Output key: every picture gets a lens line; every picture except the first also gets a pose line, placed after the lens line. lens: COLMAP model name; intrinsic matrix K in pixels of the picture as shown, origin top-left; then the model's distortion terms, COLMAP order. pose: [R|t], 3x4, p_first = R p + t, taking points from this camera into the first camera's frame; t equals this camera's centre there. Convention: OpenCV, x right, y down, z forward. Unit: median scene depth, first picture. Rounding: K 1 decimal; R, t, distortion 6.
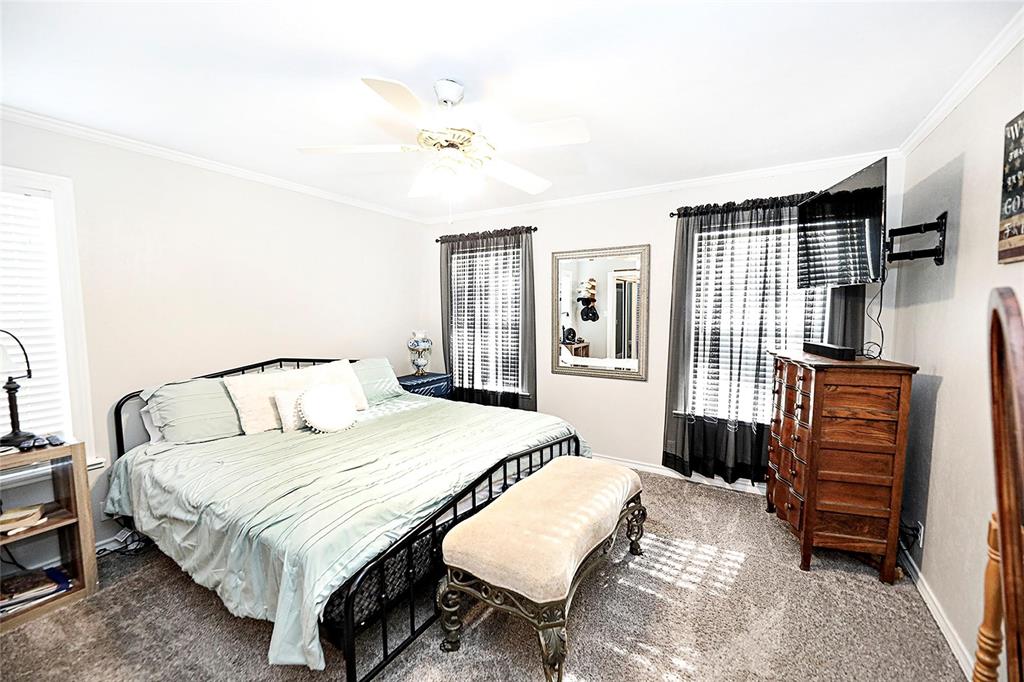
lens RADIAL K [[409.8, 0, 511.2], [0, 409.8, 340.1], [0, 0, 1]] dist [-0.002402, -0.000887]
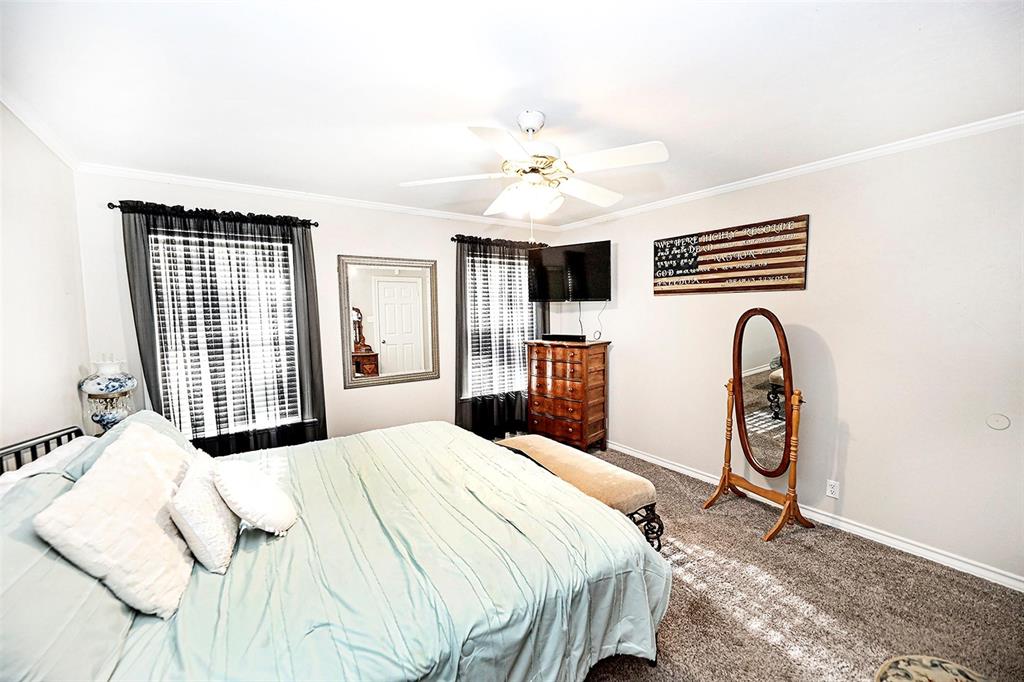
lens RADIAL K [[409.8, 0, 516.3], [0, 409.8, 343.7], [0, 0, 1]] dist [-0.002402, -0.000887]
pose [[0.415753, -0.075494, 0.906339, -0.542370], [0.082275, 0.995585, 0.045186, -0.027821], [-0.905749, 0.055783, 0.420128, 0.270572]]
